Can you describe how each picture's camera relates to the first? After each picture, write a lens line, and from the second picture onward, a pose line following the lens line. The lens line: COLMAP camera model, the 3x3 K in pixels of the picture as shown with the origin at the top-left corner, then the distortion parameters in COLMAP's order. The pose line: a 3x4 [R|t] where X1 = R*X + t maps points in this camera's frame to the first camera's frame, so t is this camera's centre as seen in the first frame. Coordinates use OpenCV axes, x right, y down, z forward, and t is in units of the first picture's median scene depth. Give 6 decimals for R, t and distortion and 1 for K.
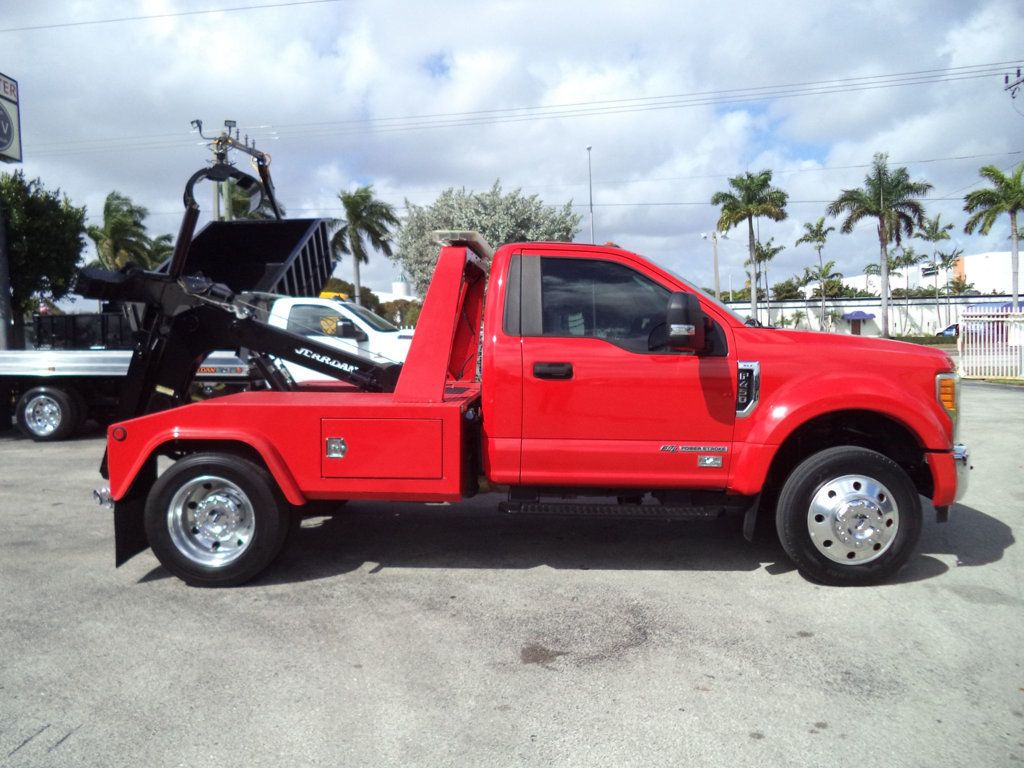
lens RADIAL K [[838.2, 0, 512.8], [0, 838.2, 405.8], [0, 0, 1]] dist [-0.034813, 0.007464]
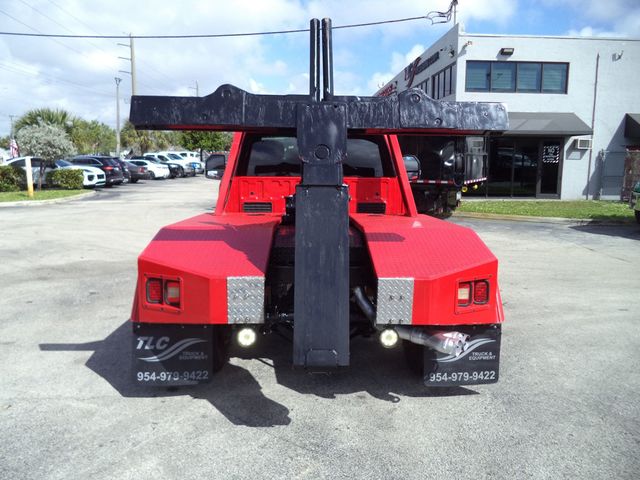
lens RADIAL K [[523.8, 0, 333.2], [0, 523.8, 238.8], [0, 0, 1]] dist [-0.026478, 0.003652]
pose [[-0.105130, -0.123690, 0.986736, -1.052012], [0.076000, 0.988334, 0.131987, -0.100370], [-0.991550, 0.088868, -0.094503, 1.182518]]
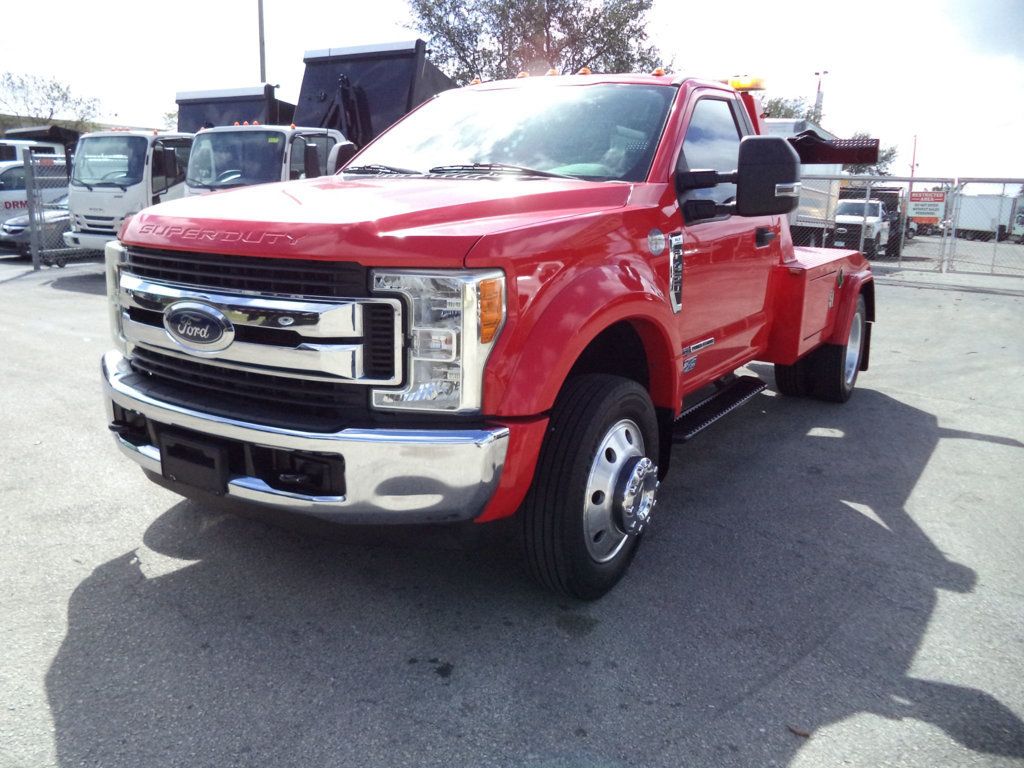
lens RADIAL K [[839.6, 0, 464.3], [0, 839.6, 380.4], [0, 0, 1]] dist [-0.047877, 0.002347]
pose [[-0.529319, 0.188459, -0.827227, 0.903268], [-0.089304, 0.957225, 0.275218, -0.133641], [0.843710, 0.219553, -0.489847, 1.480366]]
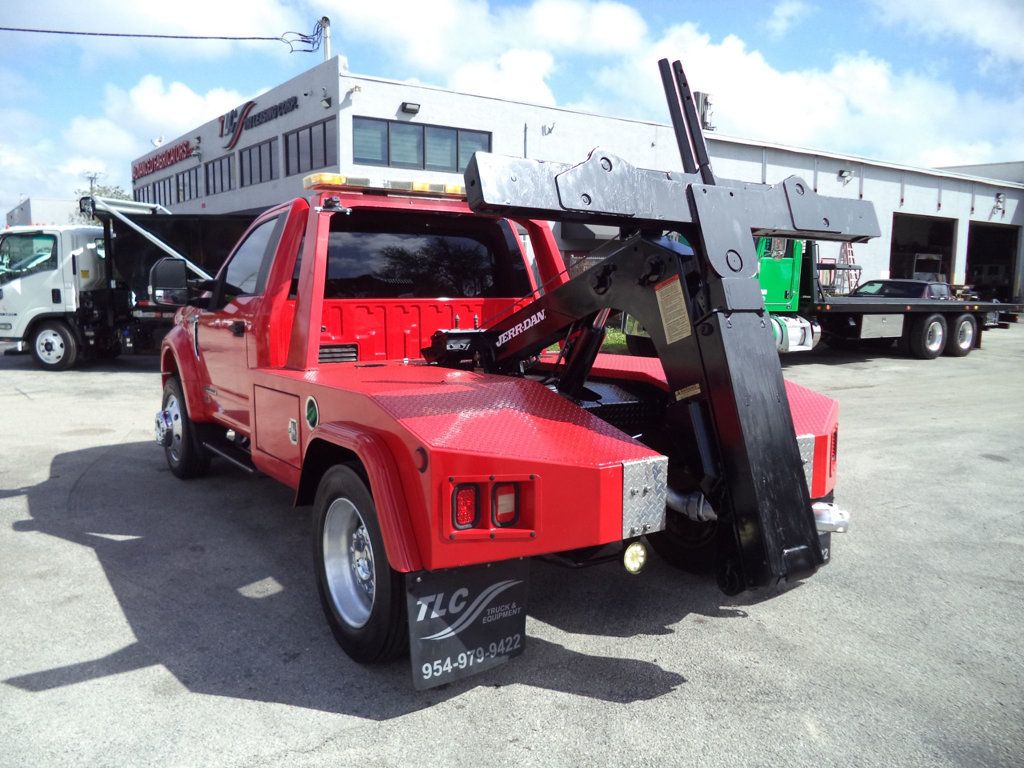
lens RADIAL K [[823.7, 0, 536.4], [0, 823.7, 370.4], [0, 0, 1]] dist [-0.025810, -0.000778]
pose [[-0.624177, -0.074165, 0.777755, -0.873138], [0.066948, 0.986746, 0.147822, -0.138603], [-0.778410, 0.144336, -0.610938, 1.612252]]
